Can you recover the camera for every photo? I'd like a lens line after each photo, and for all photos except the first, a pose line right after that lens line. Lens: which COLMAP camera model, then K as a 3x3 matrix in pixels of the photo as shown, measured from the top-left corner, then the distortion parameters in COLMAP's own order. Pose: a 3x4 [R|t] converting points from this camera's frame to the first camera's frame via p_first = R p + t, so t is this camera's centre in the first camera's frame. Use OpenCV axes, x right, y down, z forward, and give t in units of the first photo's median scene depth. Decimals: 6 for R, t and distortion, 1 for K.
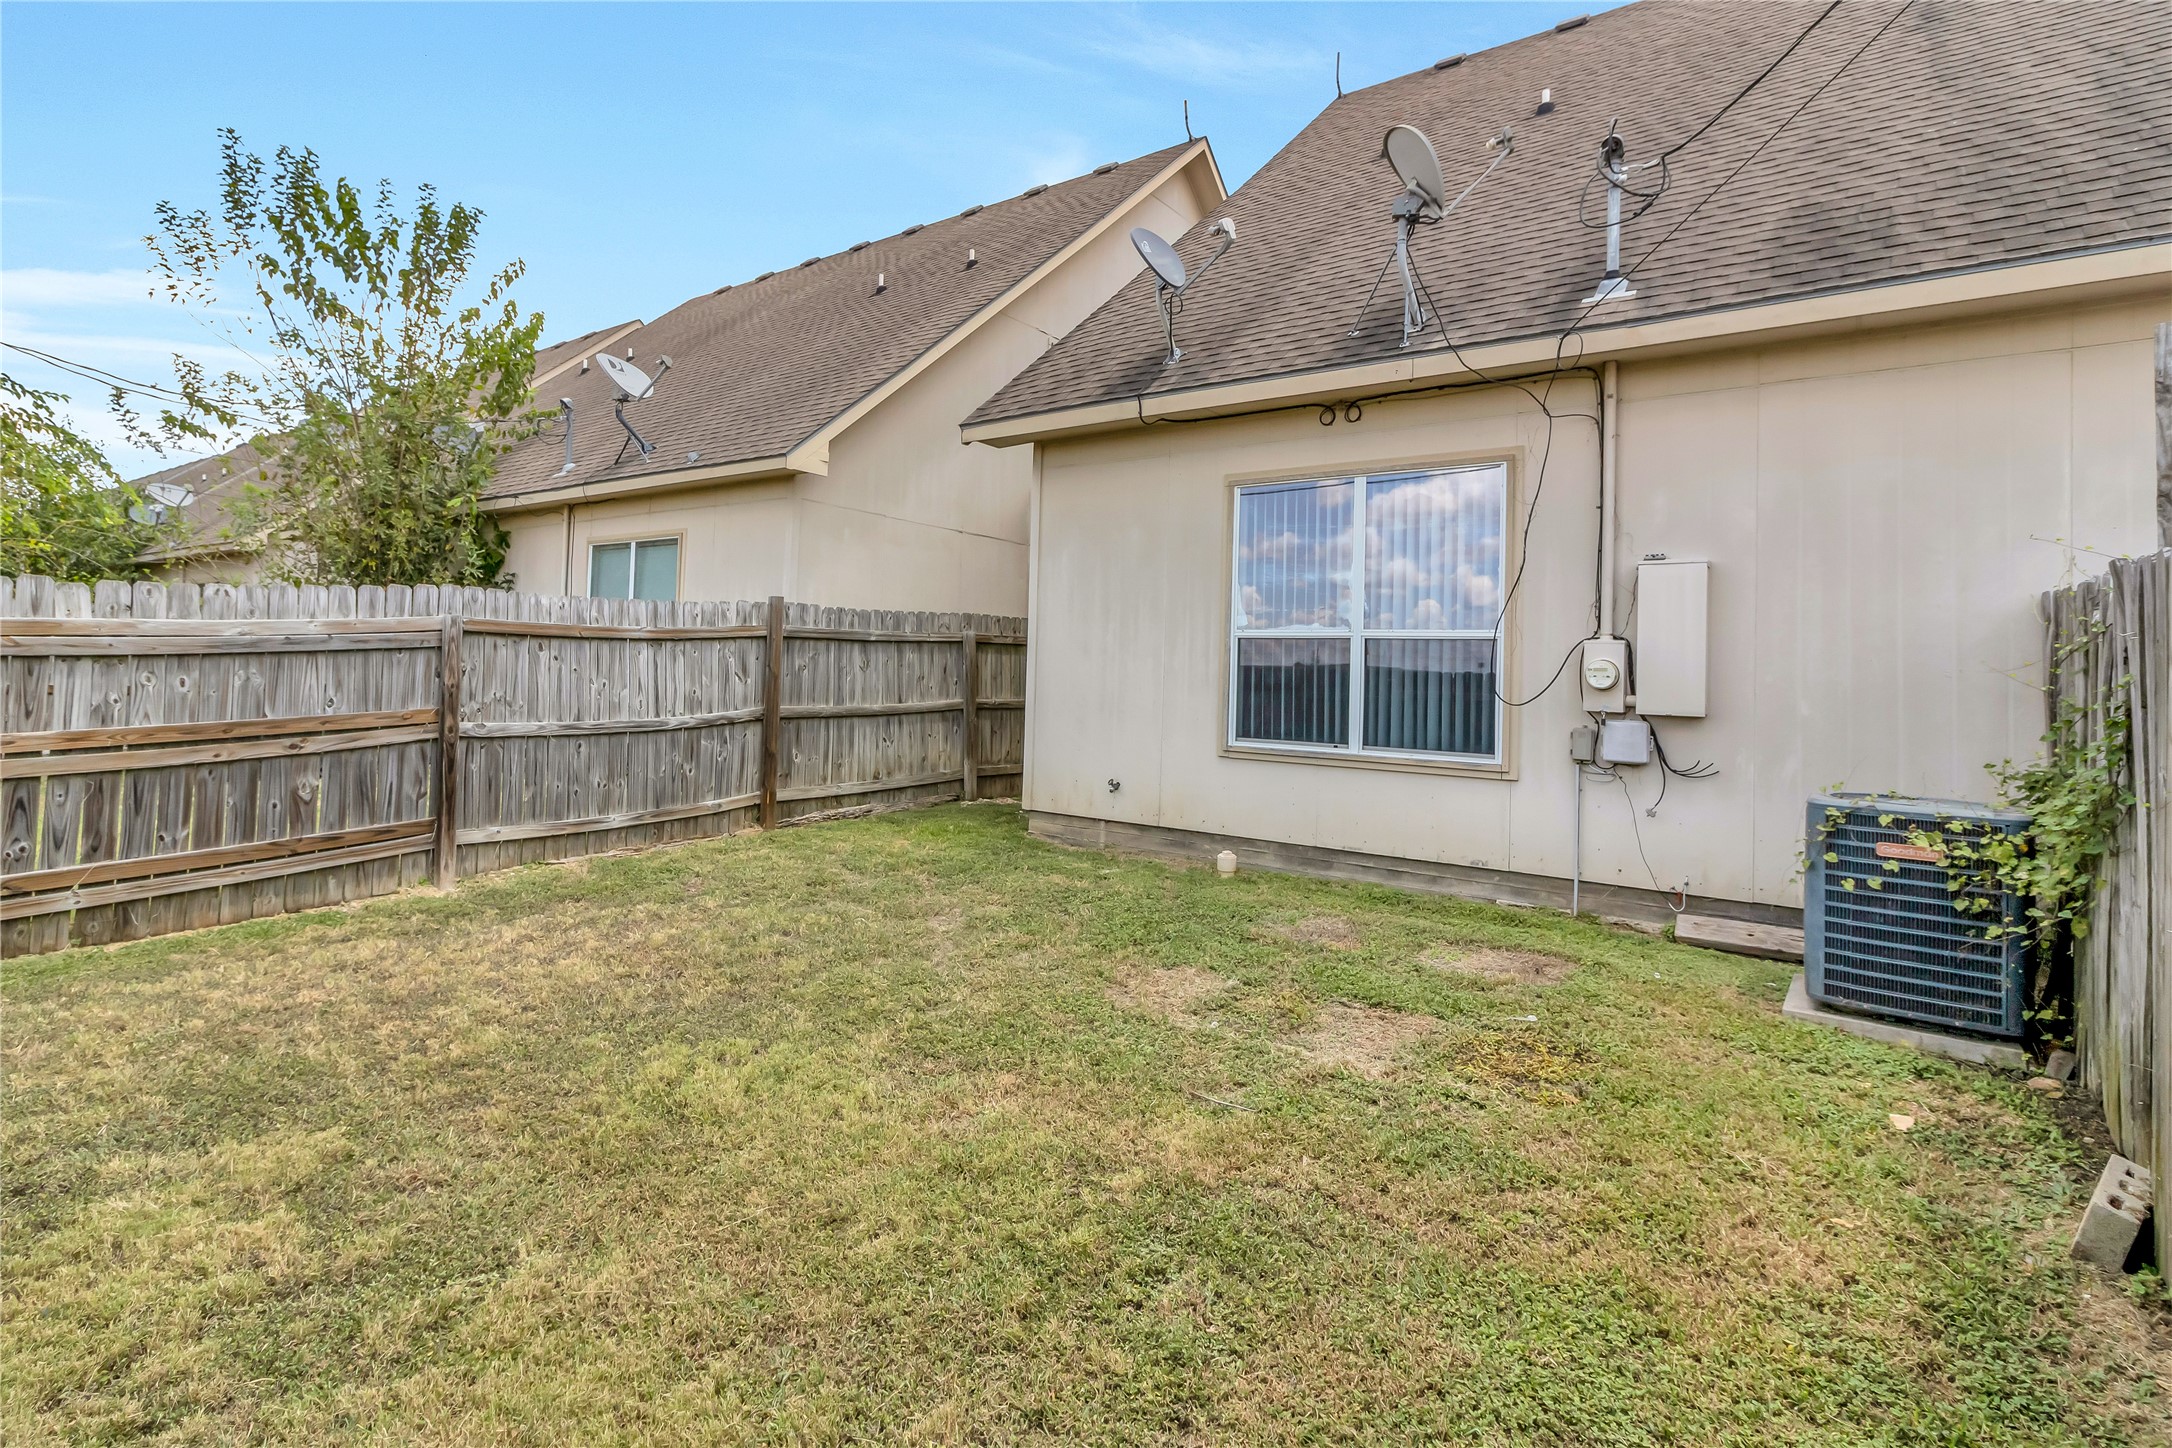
lens RADIAL K [[1050.4, 0, 1085.8], [0, 1050.4, 665.7], [0, 0, 1]] dist [0.000455, 0.000161]
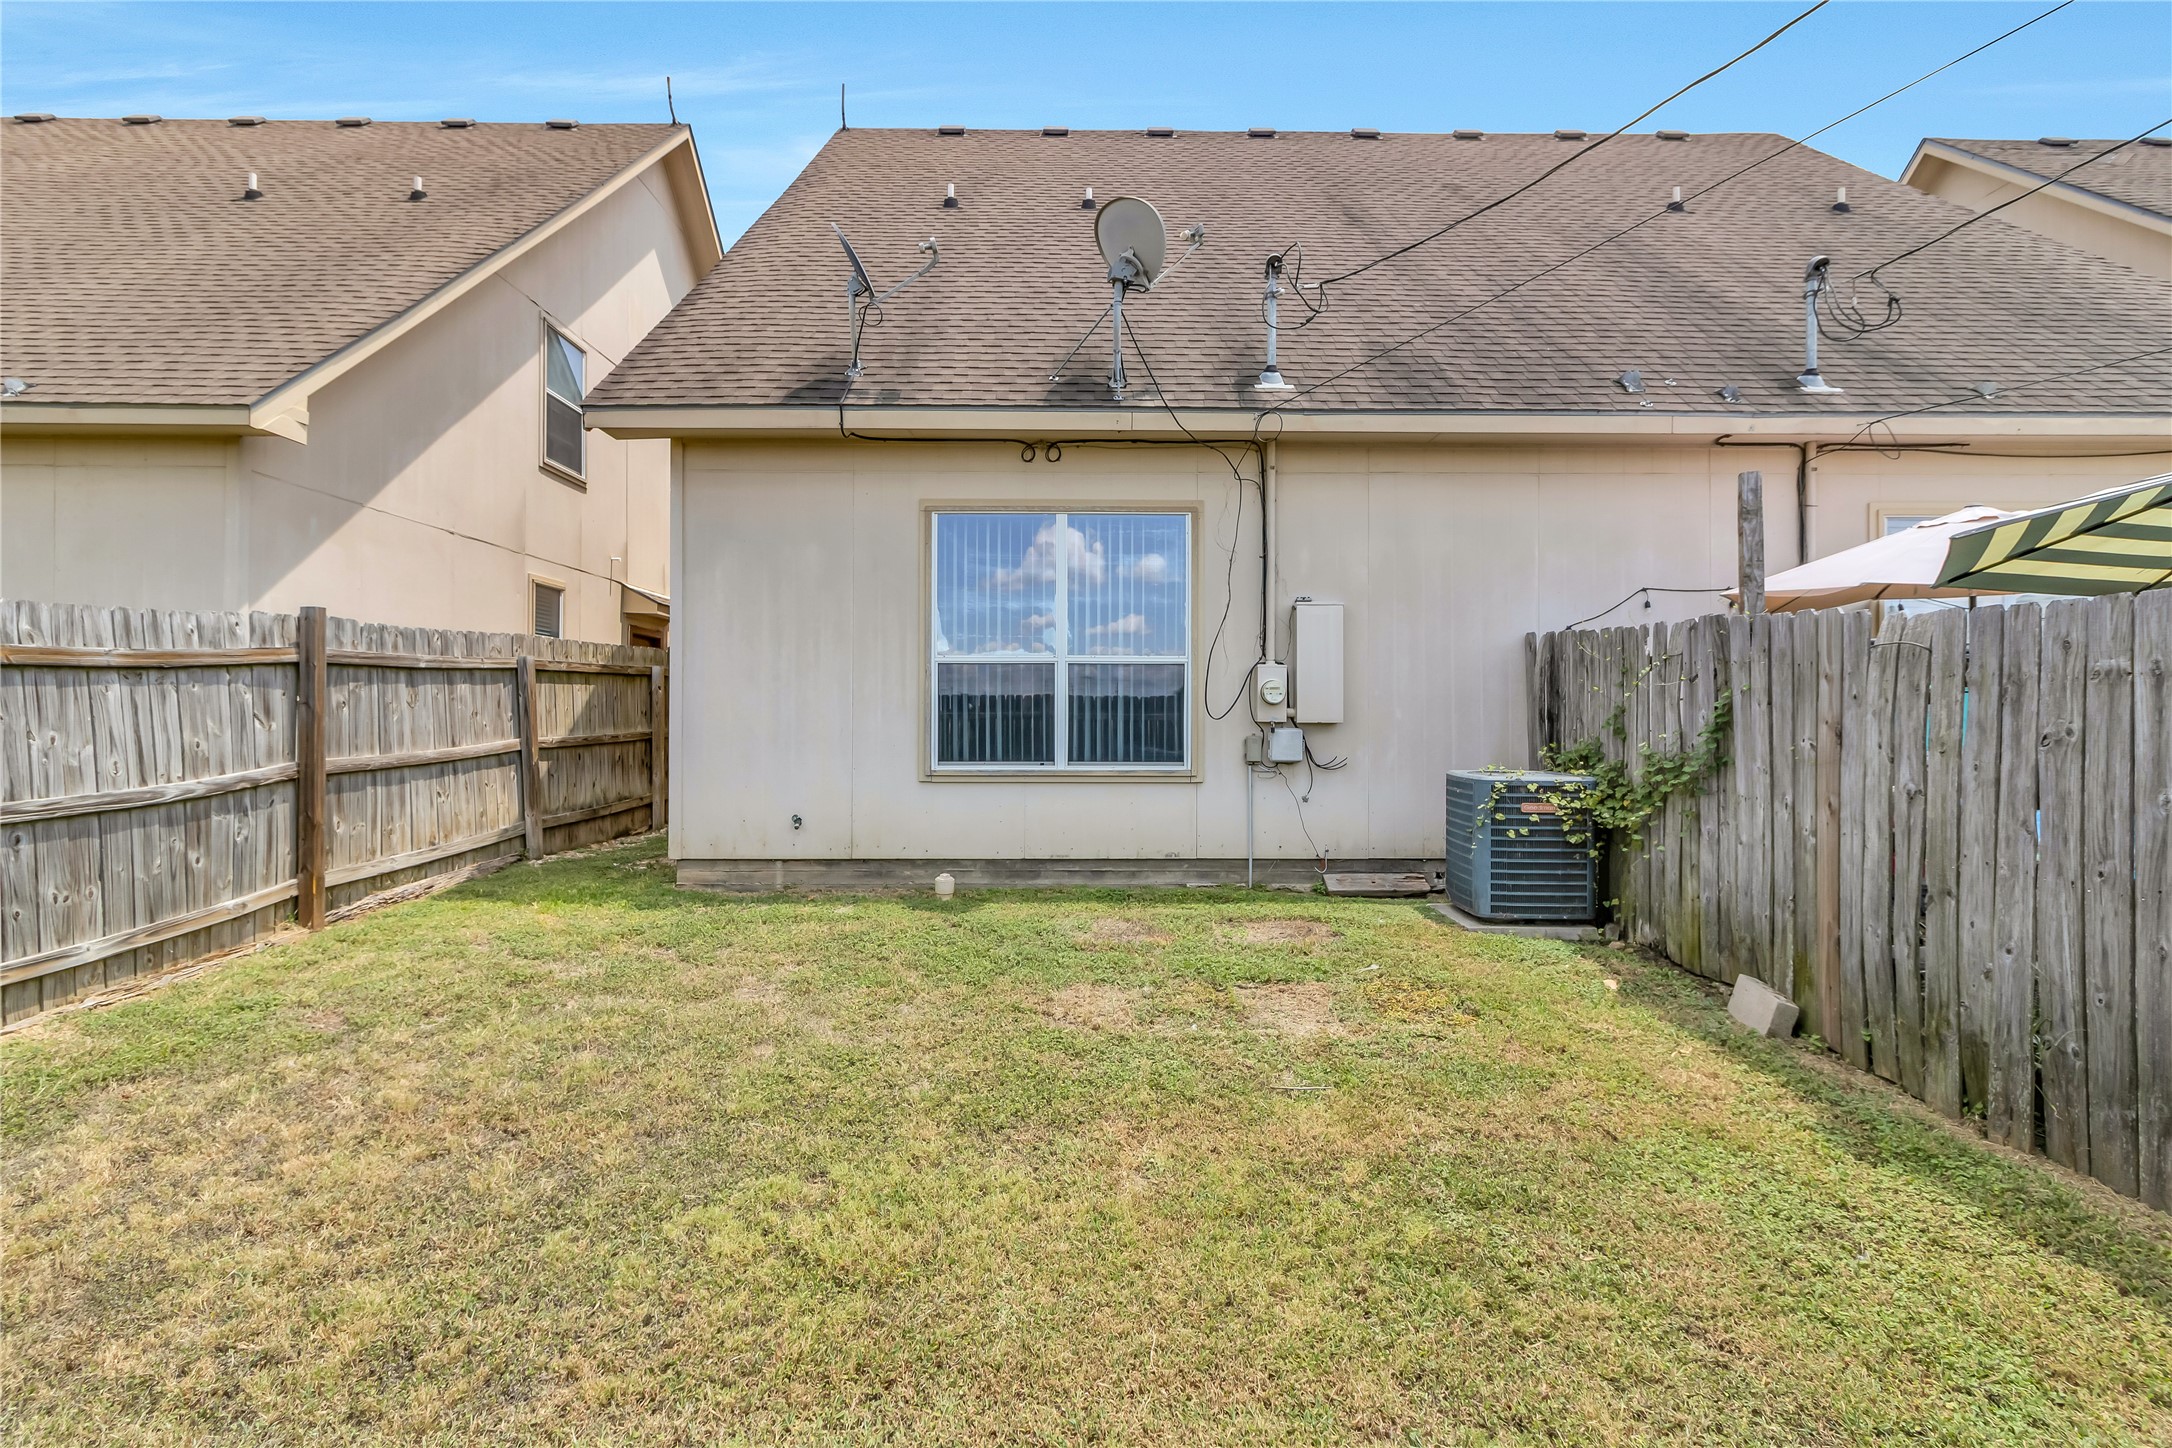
lens RADIAL K [[991.5, 0, 1086.0], [0, 991.5, 724.0], [0, 0, 1]] dist [0.002578, 0.000175]
pose [[0.801467, -0.038794, 0.596780, -0.309822], [0.017720, 0.998996, 0.041142, -0.004955], [-0.597777, -0.022399, 0.801349, 0.149013]]
